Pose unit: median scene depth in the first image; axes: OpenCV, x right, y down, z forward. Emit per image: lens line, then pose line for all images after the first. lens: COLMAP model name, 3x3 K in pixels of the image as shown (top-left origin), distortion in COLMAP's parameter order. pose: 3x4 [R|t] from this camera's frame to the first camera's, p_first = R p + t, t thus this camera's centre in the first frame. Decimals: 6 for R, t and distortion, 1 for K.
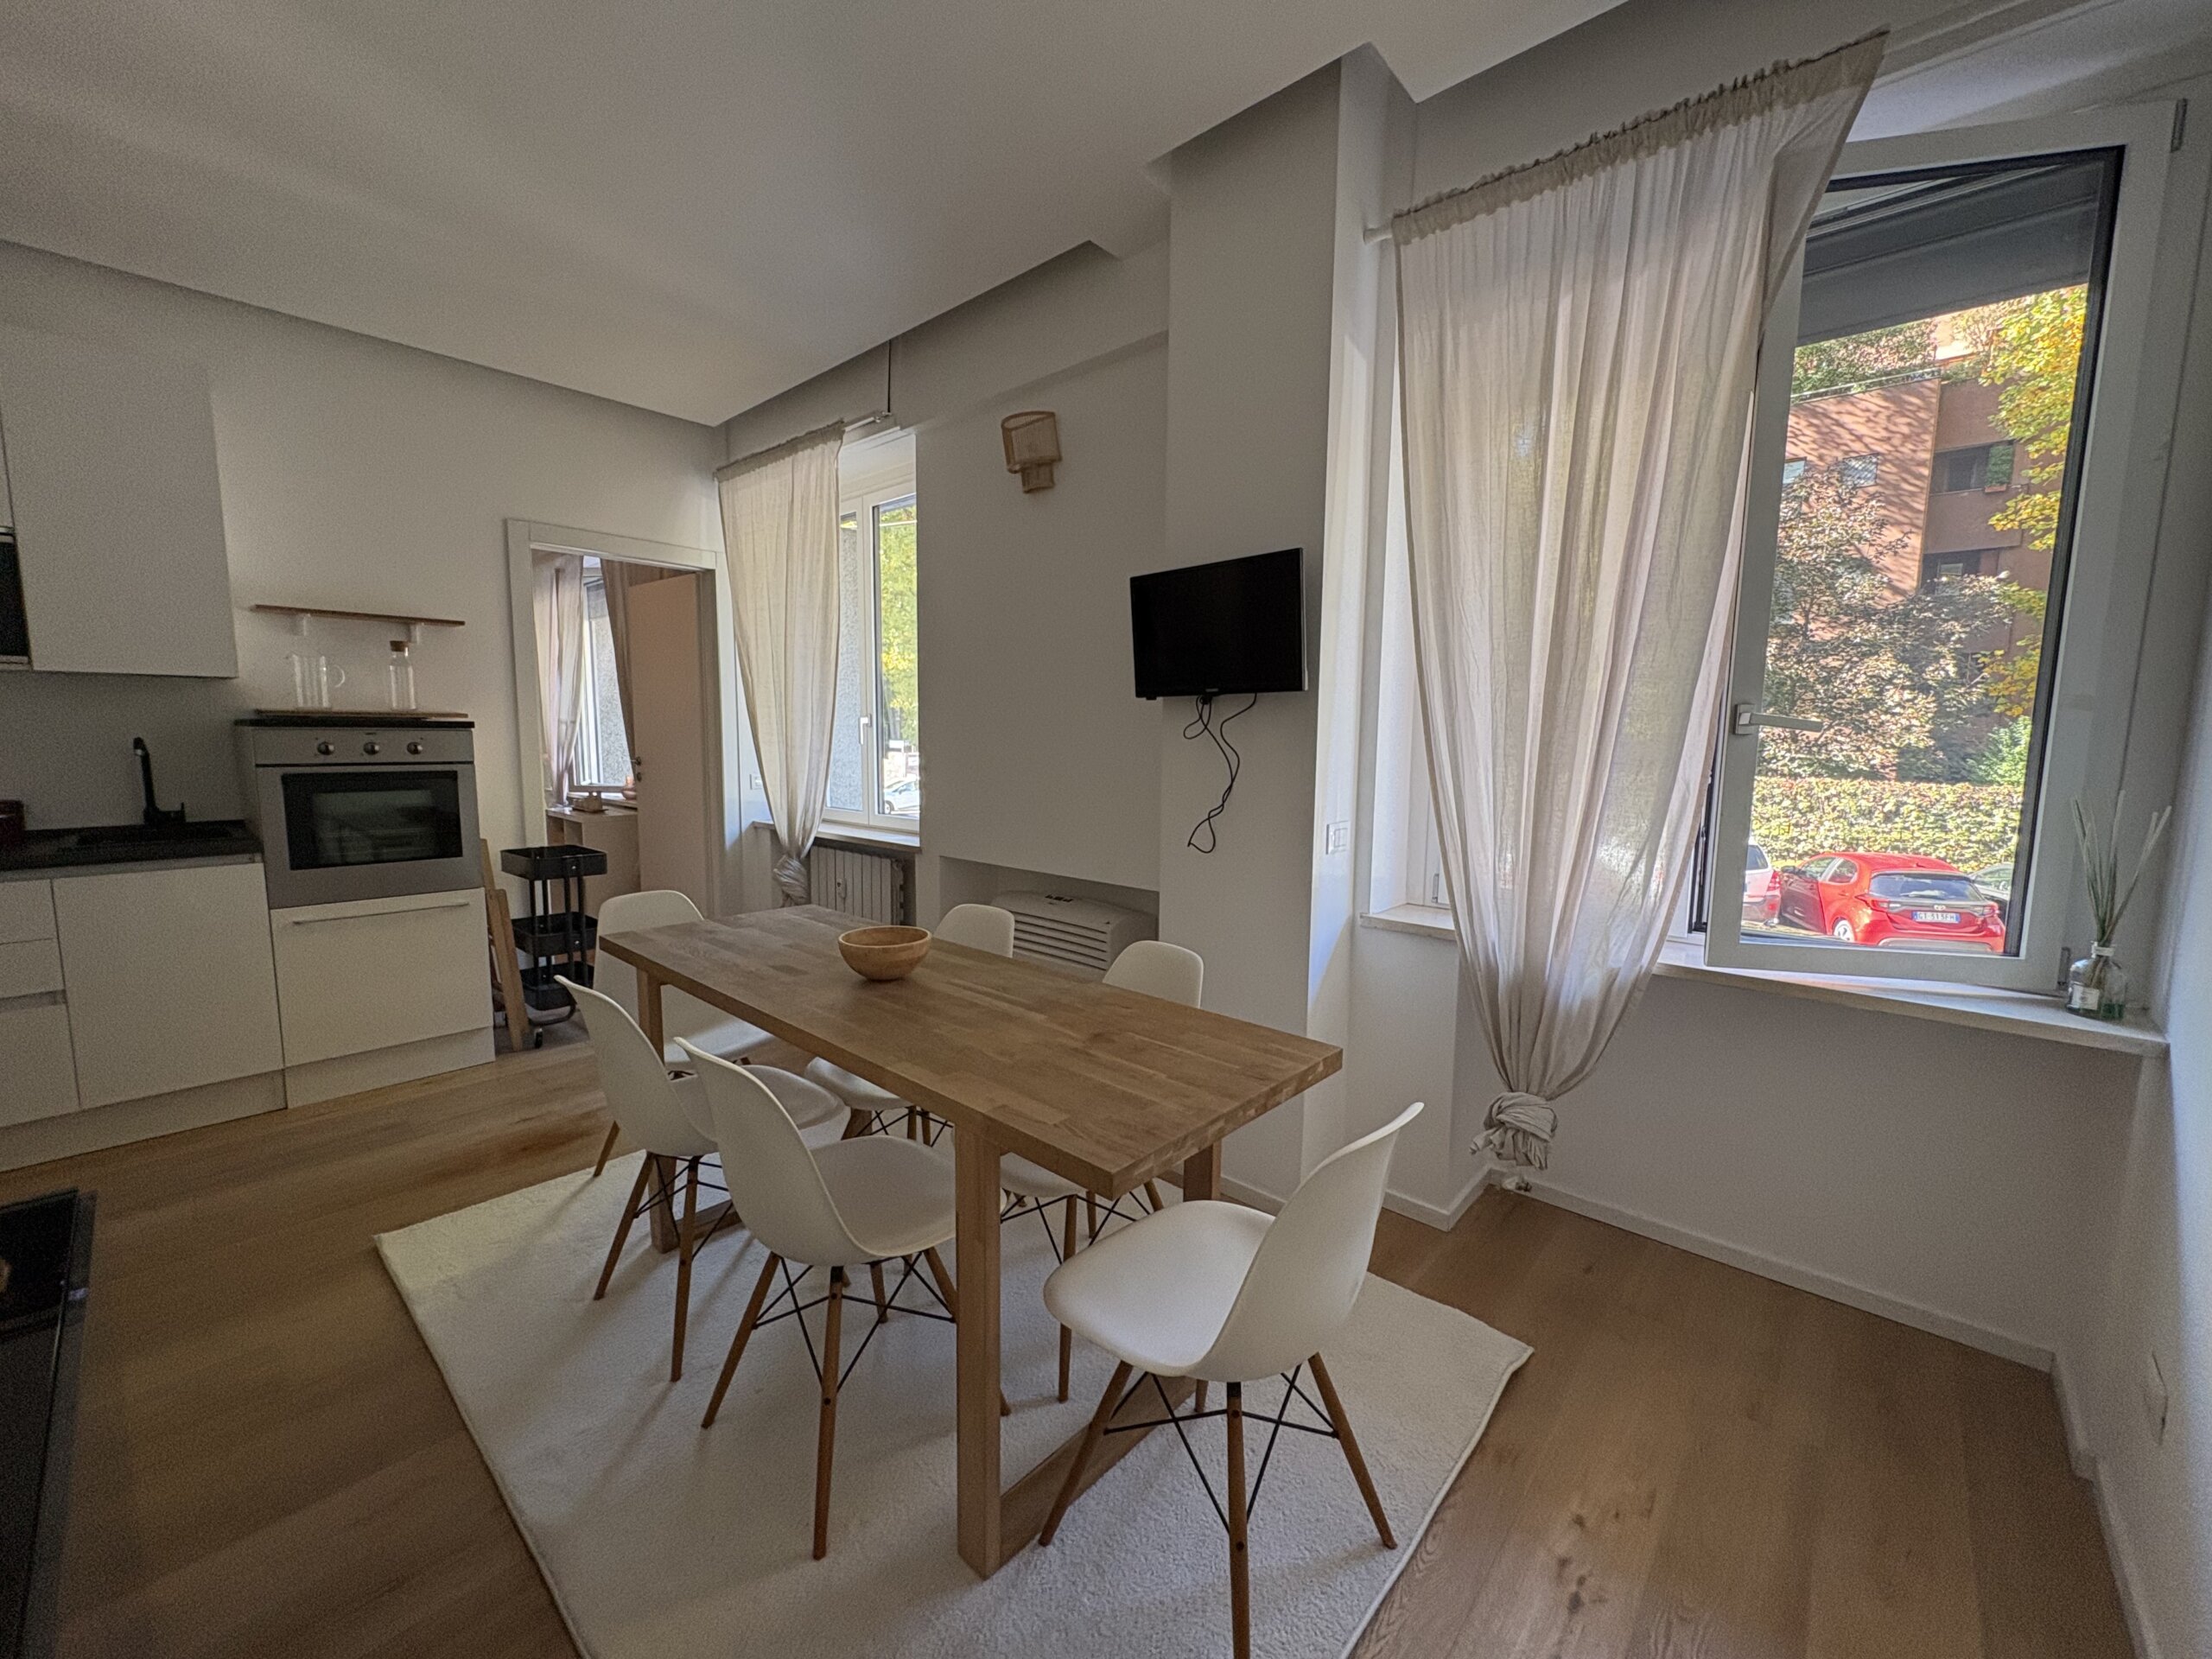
lens RADIAL K [[879.7, 0, 1109.5], [0, 879.7, 828.5], [0, 0, 1]] dist [0.001636, -0.000109]
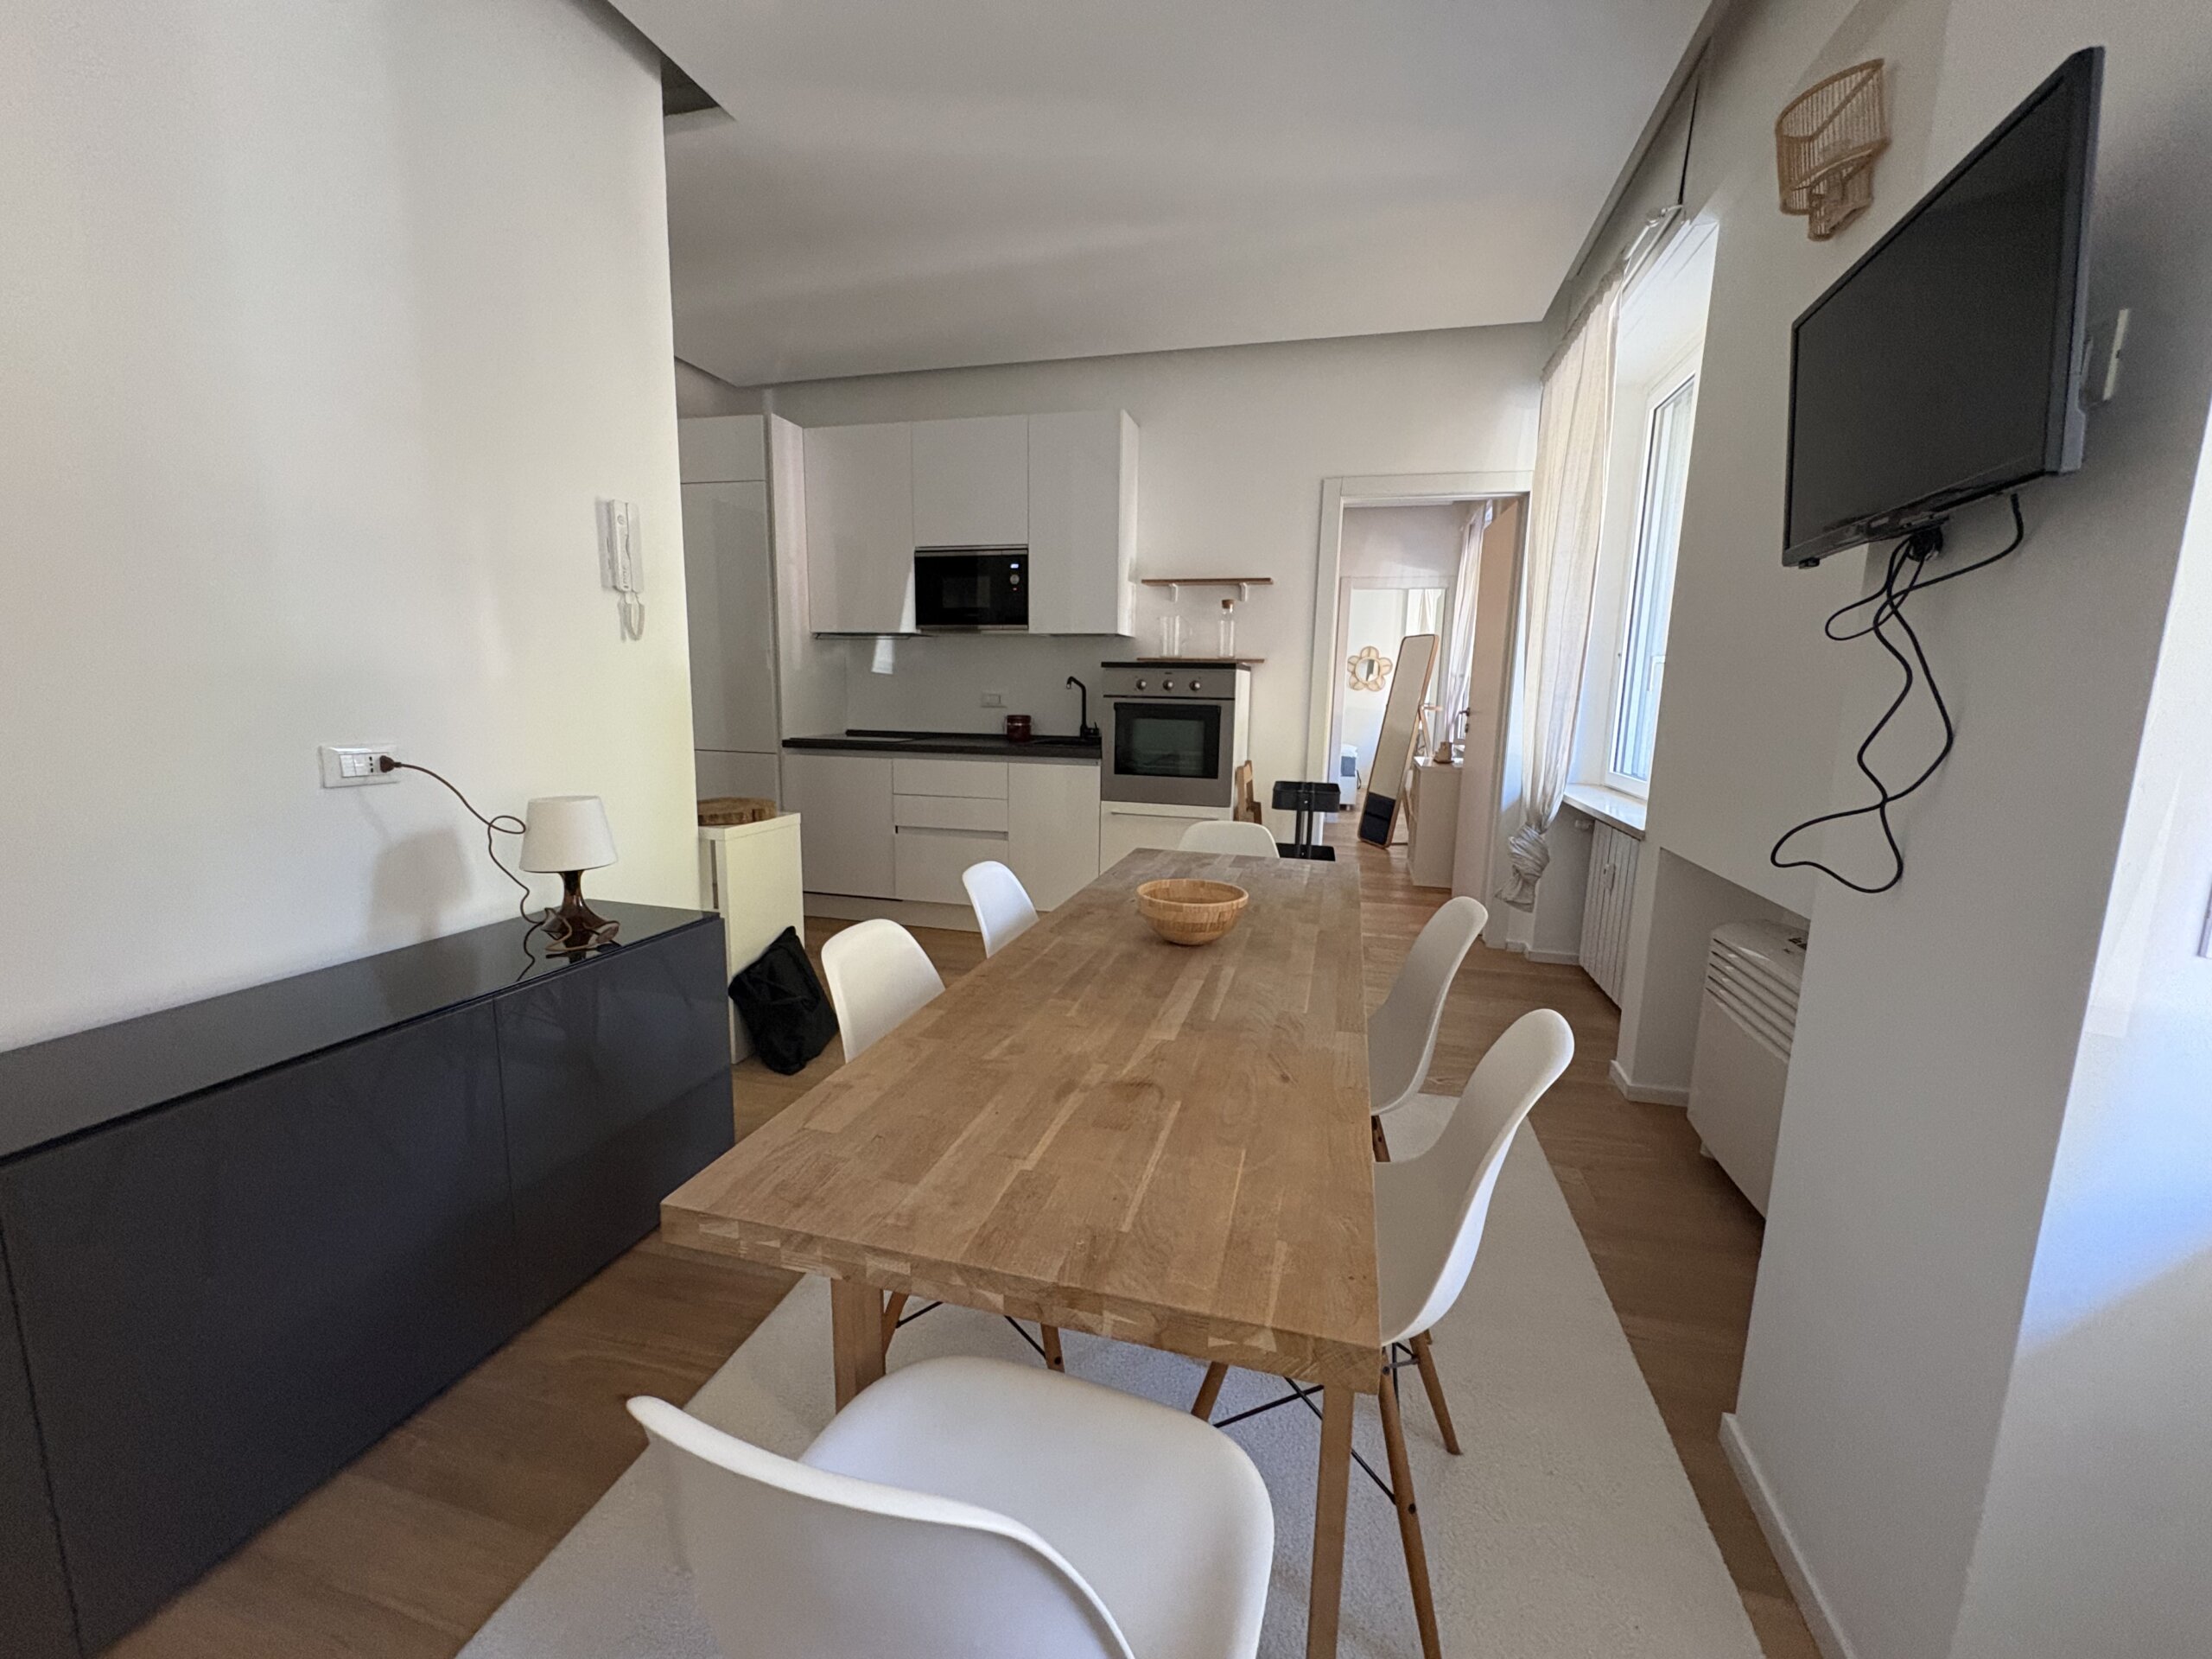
lens RADIAL K [[879.7, 0, 1109.1], [0, 879.7, 836.7], [0, 0, 1]] dist [0.001636, -0.000109]
pose [[0.456955, 0.149664, -0.876808, 0.284264], [-0.112375, 0.987558, 0.110003, -0.005807], [0.882363, 0.048265, 0.468088, 0.373818]]
